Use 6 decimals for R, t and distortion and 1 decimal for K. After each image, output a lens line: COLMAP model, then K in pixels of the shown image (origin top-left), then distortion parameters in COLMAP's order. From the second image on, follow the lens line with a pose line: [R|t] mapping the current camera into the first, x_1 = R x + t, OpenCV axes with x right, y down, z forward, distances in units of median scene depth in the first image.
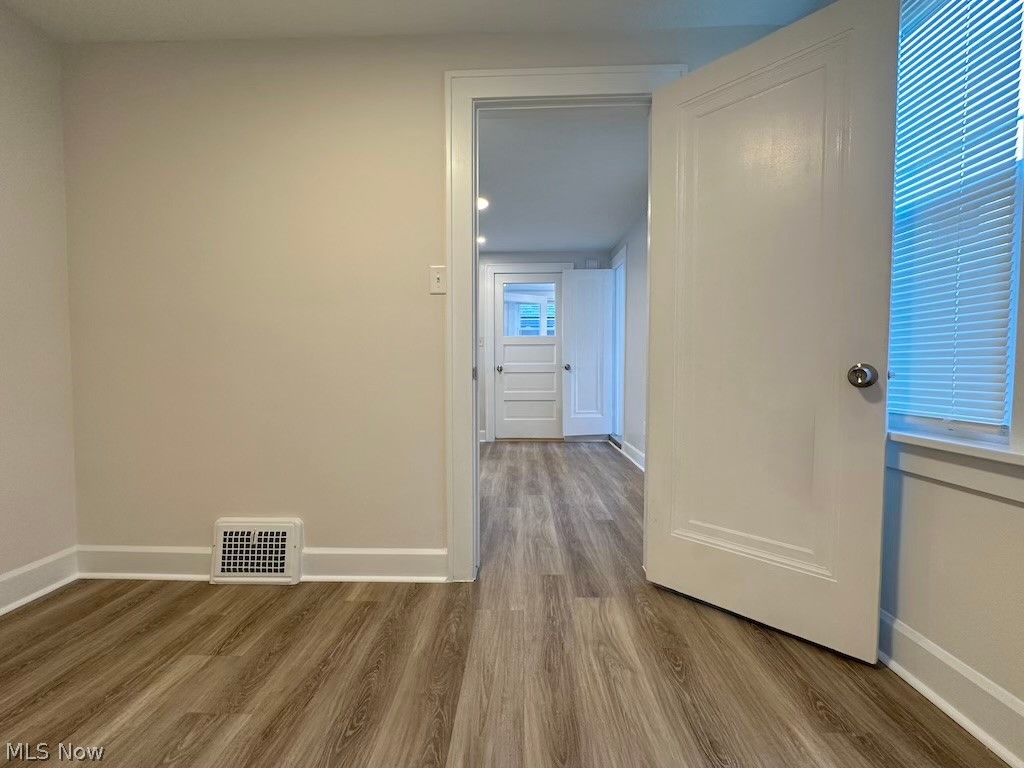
lens RADIAL K [[441.9, 0, 512.0], [0, 441.9, 384.0], [0, 0, 1]] dist [-0.002148, -0.000522]
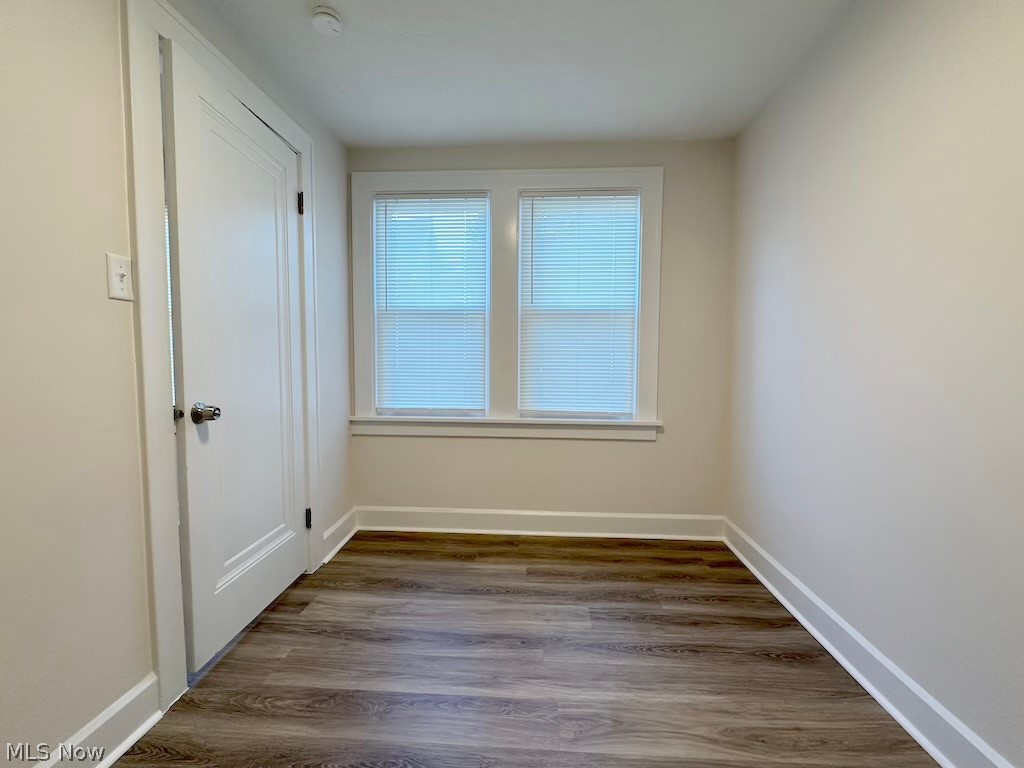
lens RADIAL K [[441.9, 0, 512.0], [0, 441.9, 384.0], [0, 0, 1]] dist [-0.002148, -0.000522]
pose [[0.046663, -0.052277, 0.997542, -0.990053], [0.025959, 0.998356, 0.051105, -0.123368], [-0.998573, 0.023511, 0.047943, 0.499171]]
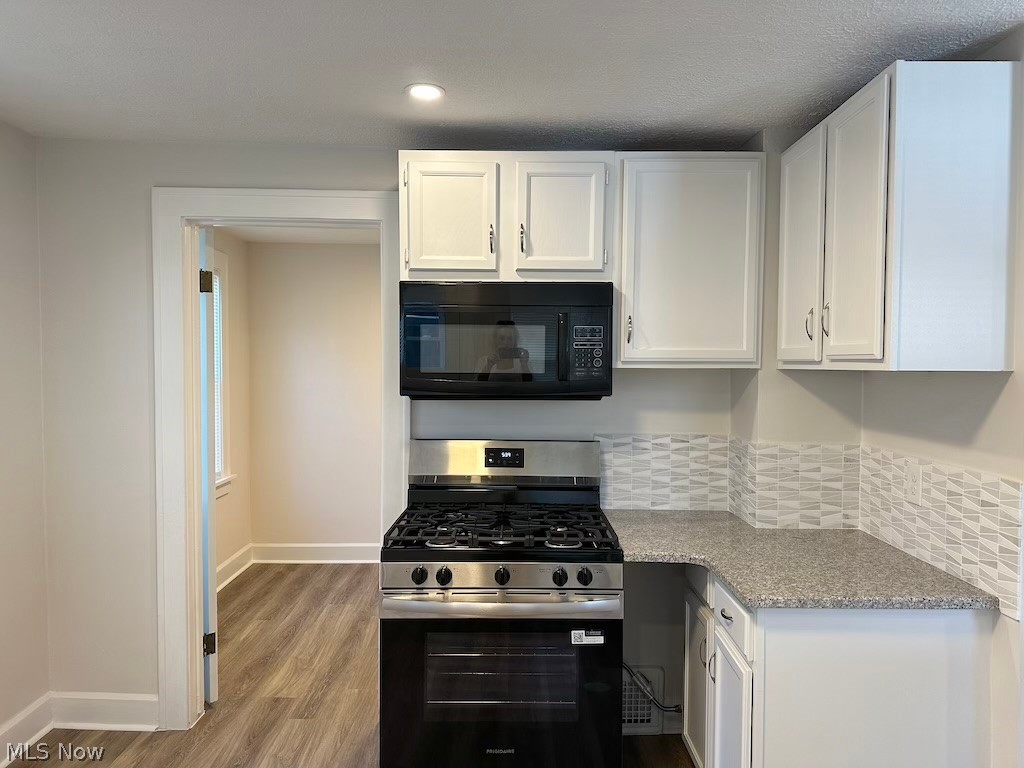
lens RADIAL K [[718.9, 0, 512.0], [0, 718.9, 384.0], [0, 0, 1]] dist [0.086116, -0.130087]
pose [[-0.999307, -0.007538, -0.036463, -0.378013], [-0.009757, 0.998085, 0.061082, -0.486731], [0.035933, 0.061395, -0.997467, 3.243096]]
